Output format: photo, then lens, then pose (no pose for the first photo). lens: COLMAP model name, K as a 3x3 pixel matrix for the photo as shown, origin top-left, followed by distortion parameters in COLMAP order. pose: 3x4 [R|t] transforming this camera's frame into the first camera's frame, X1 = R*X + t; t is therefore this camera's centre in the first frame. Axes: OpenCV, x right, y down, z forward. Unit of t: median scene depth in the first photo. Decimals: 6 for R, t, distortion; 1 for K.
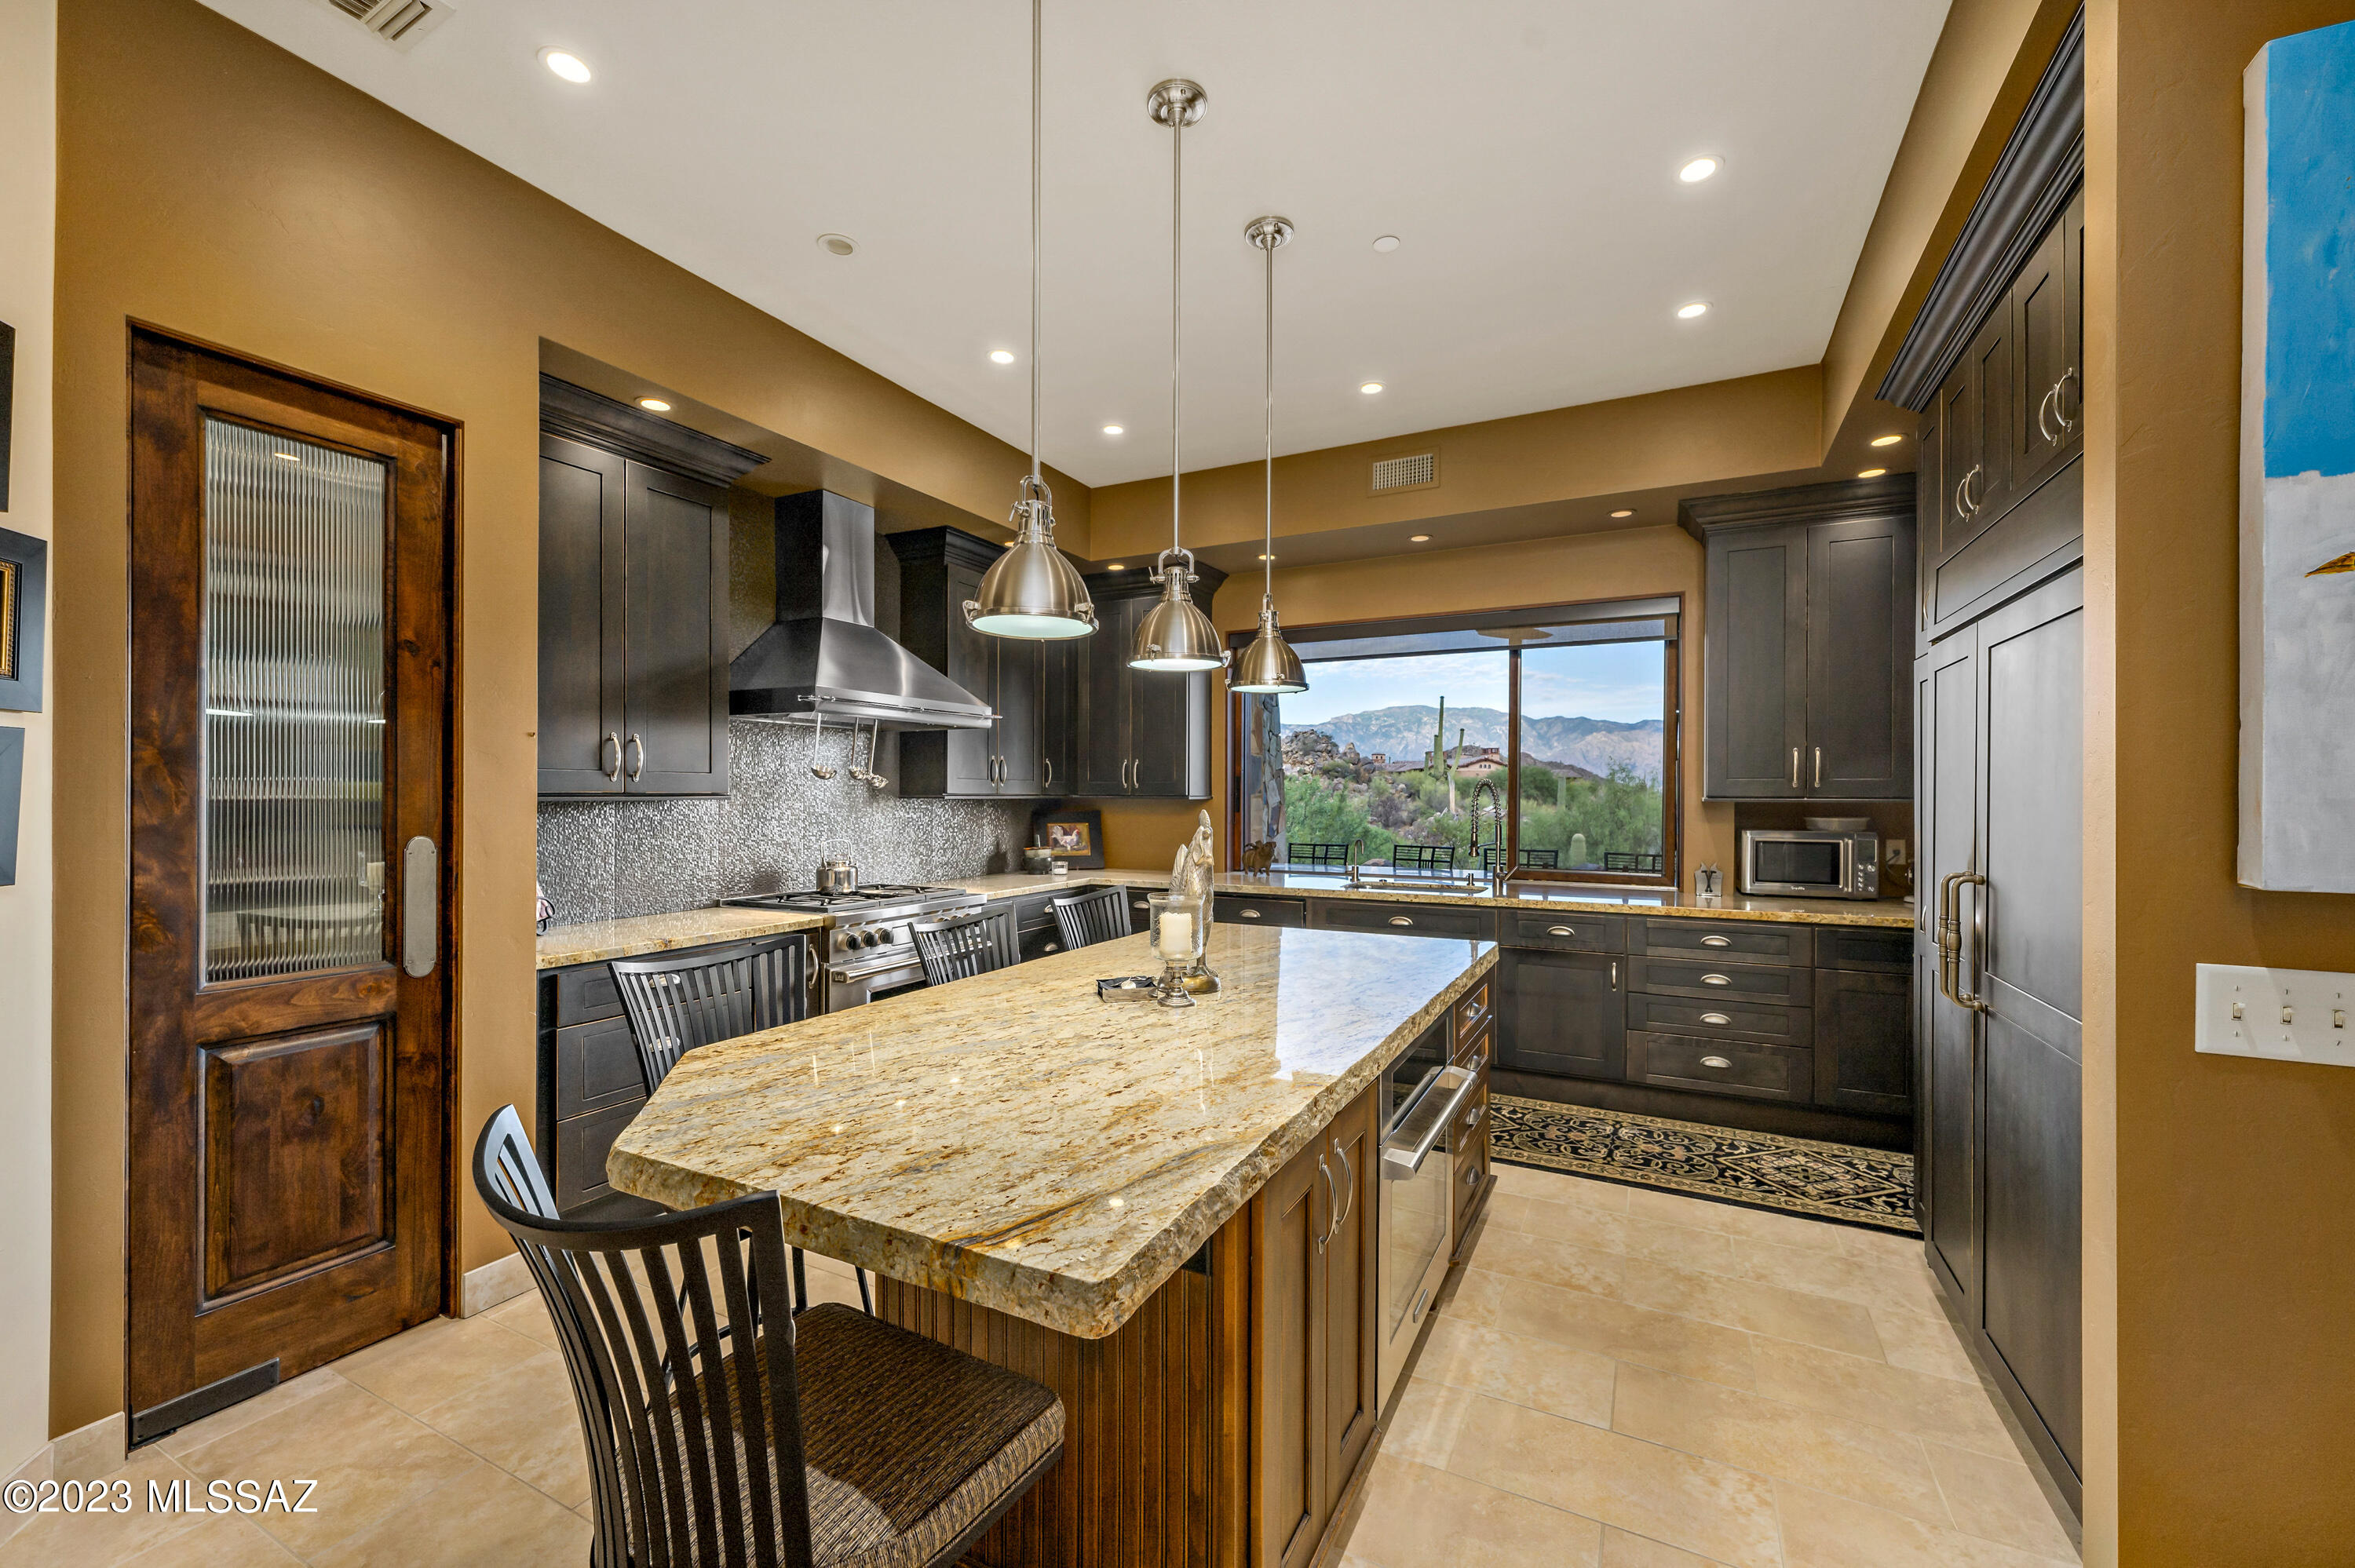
lens RADIAL K [[947.9, 0, 1180.9], [0, 947.9, 793.7], [0, 0, 1]] dist [0.010773, 0.000137]
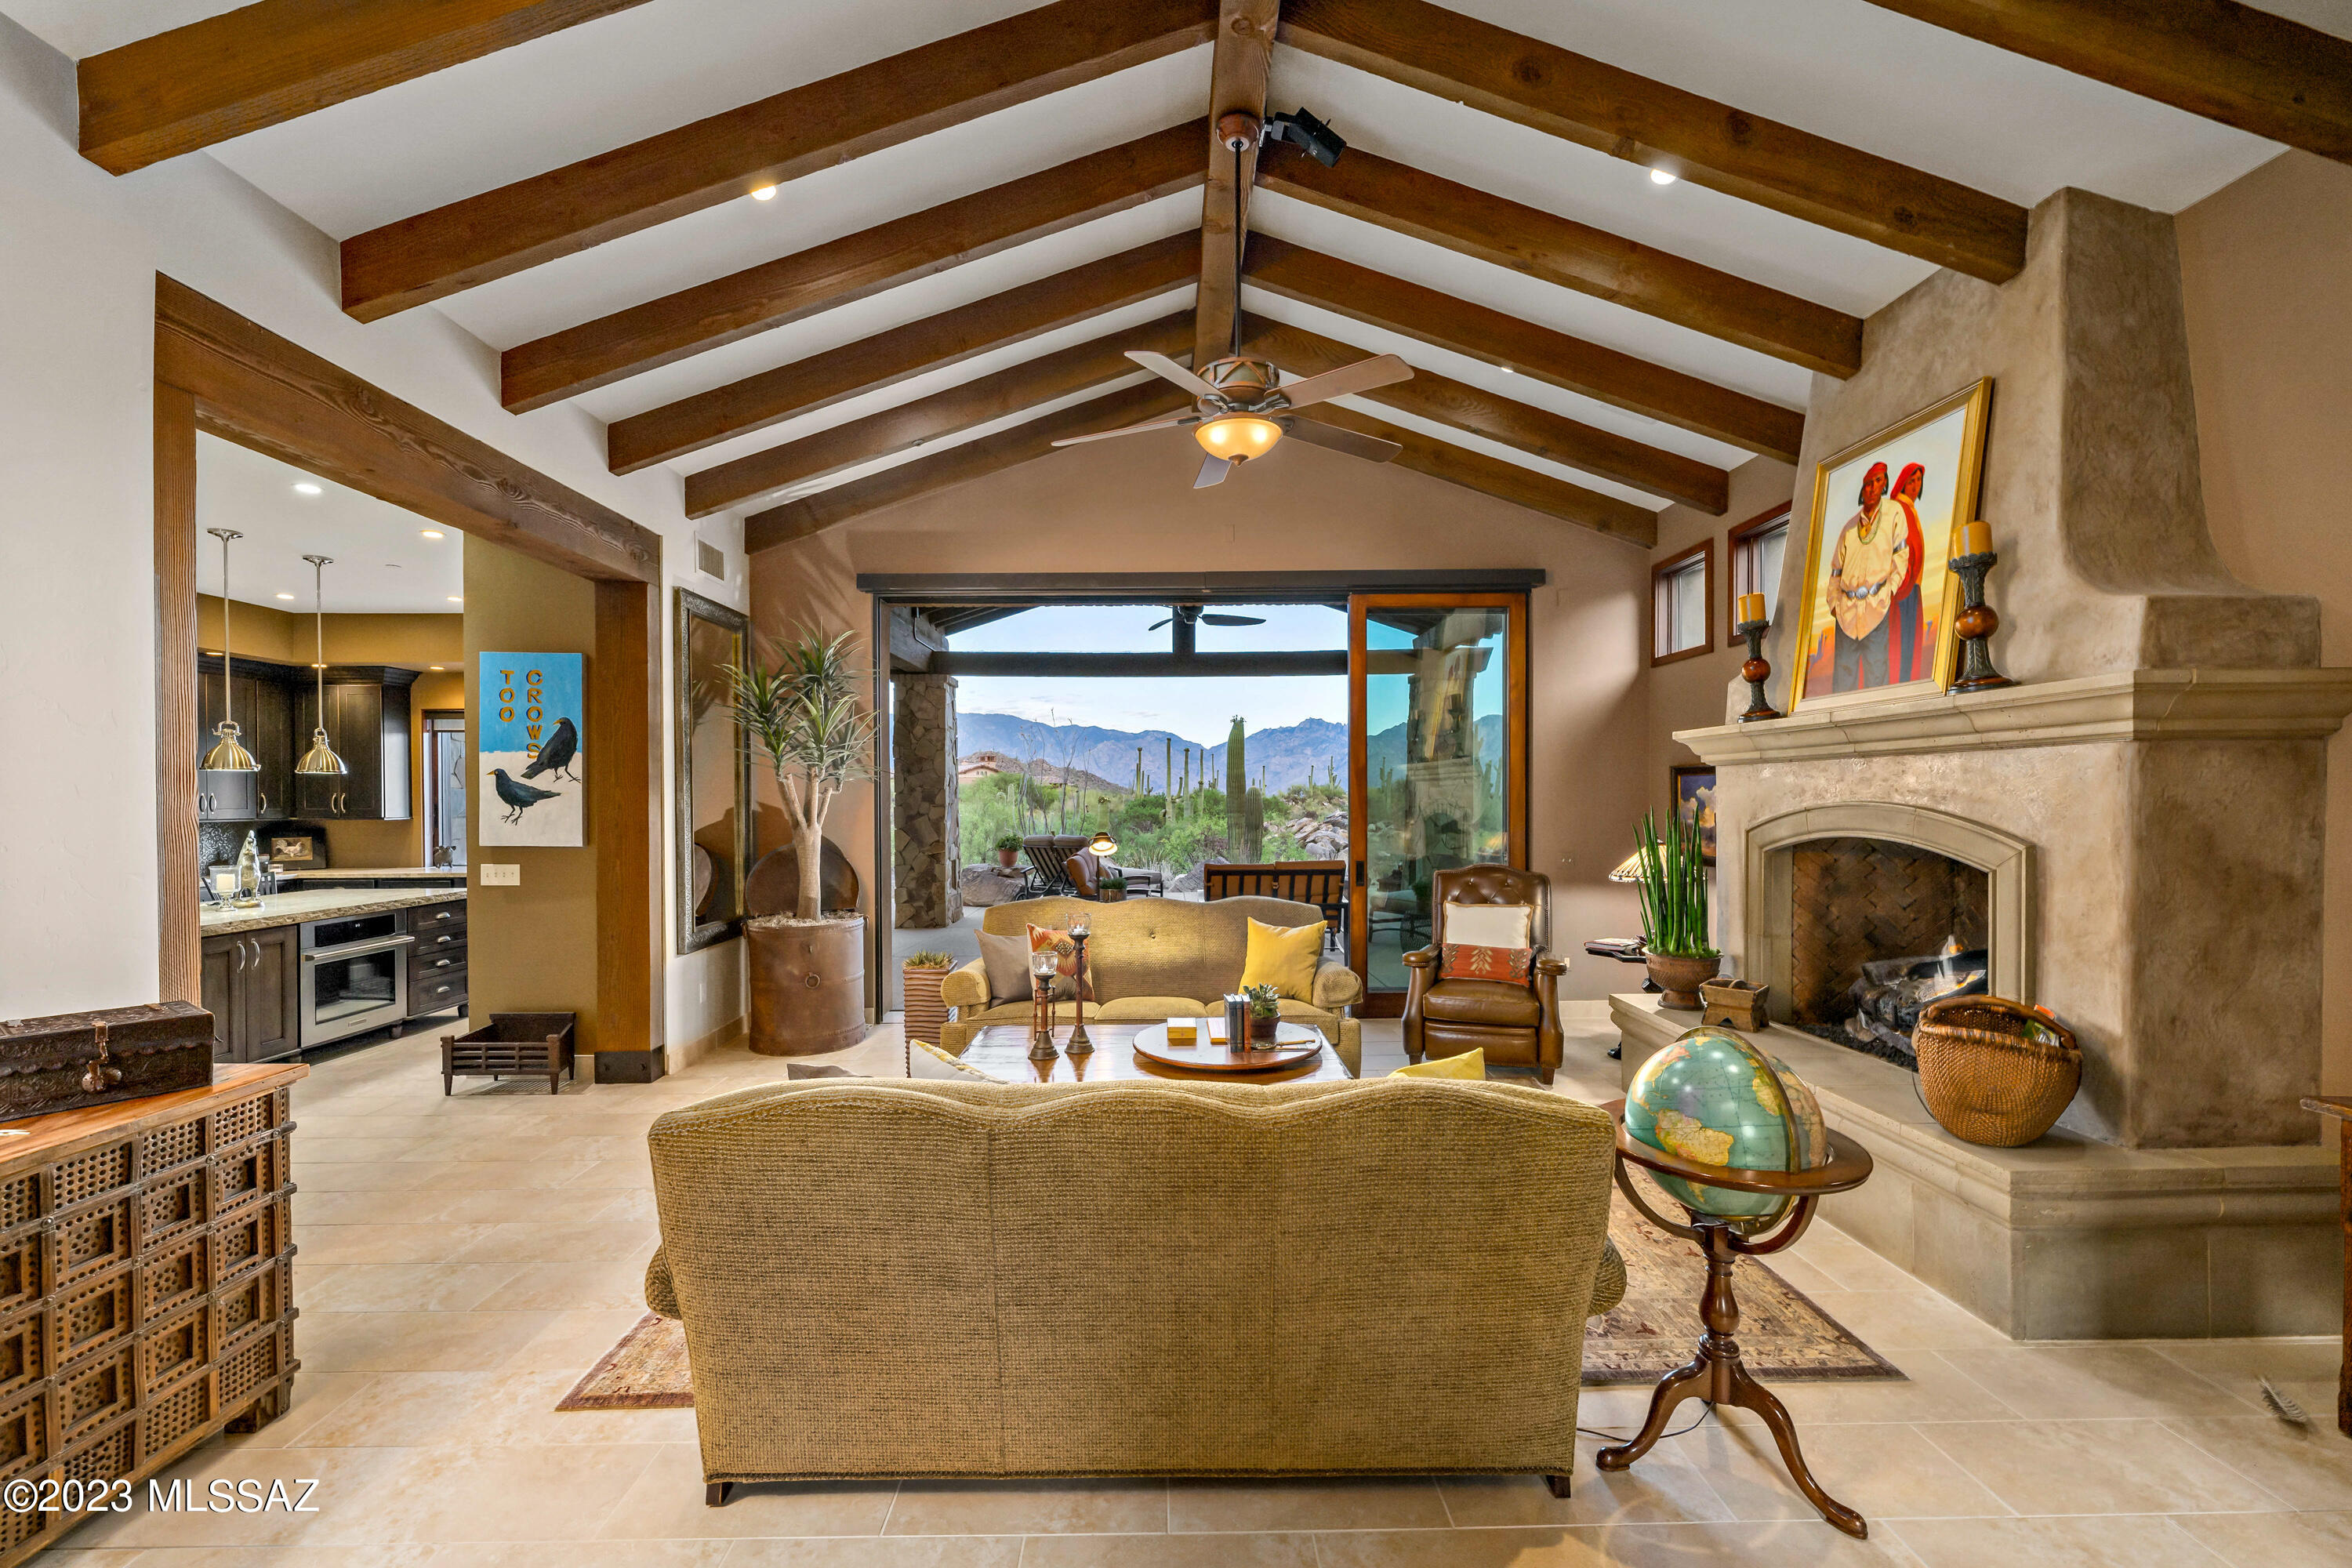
lens RADIAL K [[946.8, 0, 1174.8], [0, 946.8, 801.8], [0, 0, 1]] dist [0.010773, 0.000137]
pose [[0.884542, -0.007106, 0.466407, 0.405301], [0.005208, 0.999972, 0.005360, -0.023719], [-0.466432, -0.002312, 0.884554, -0.923003]]
